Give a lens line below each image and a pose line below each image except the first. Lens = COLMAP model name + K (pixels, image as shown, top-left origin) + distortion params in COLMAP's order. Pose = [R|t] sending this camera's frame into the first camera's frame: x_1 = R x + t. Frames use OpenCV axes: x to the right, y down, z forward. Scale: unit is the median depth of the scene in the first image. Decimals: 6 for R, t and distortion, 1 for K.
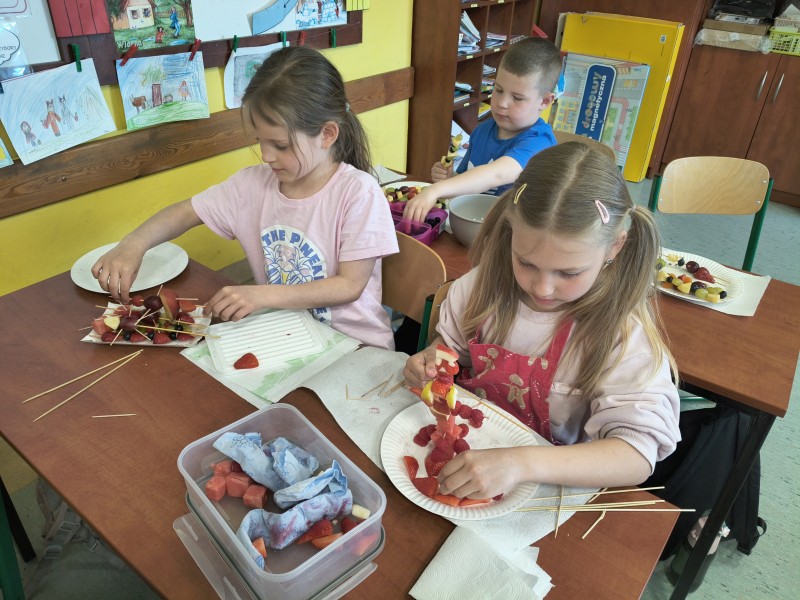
lens RADIAL K [[601.1, 0, 398.8], [0, 601.1, 299.0], [0, 0, 1]] dist [-0.036932, 0.022004]
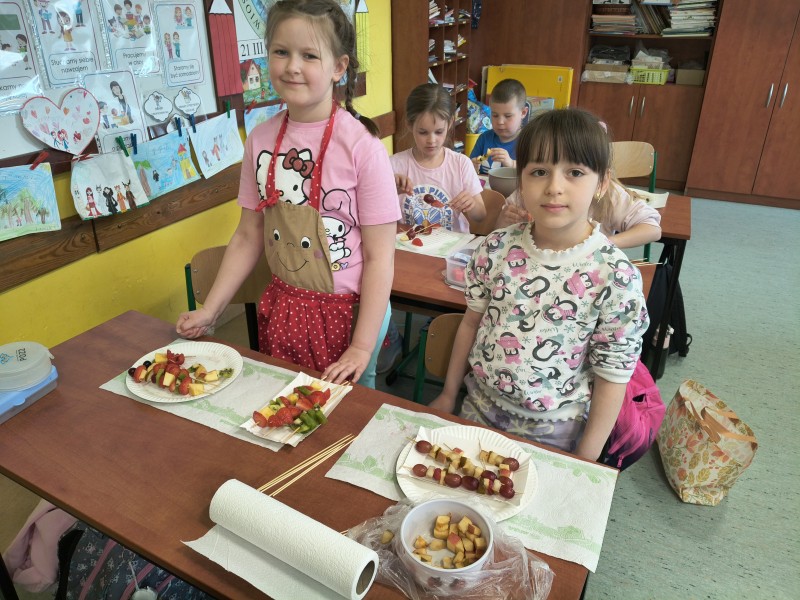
lens RADIAL K [[601.1, 0, 402.3], [0, 601.1, 296.8], [0, 0, 1]] dist [-0.036932, 0.022004]
pose [[0.978194, -0.125684, 0.165346, -0.248685], [0.141202, 0.986267, -0.085670, 0.154718], [-0.152308, 0.107149, 0.982508, -0.307537]]
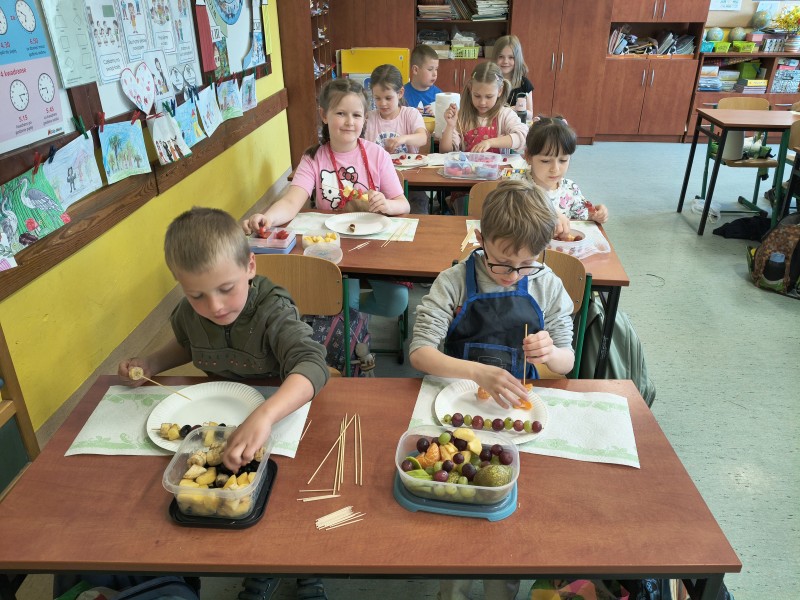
lens RADIAL K [[601.1, 0, 402.5], [0, 601.1, 302.8], [0, 0, 1]] dist [-0.036932, 0.022004]
pose [[0.836134, -0.286913, 0.467504, -0.665093], [0.320636, 0.947170, 0.007831, 0.261107], [-0.445053, 0.143351, 0.883956, -0.505734]]
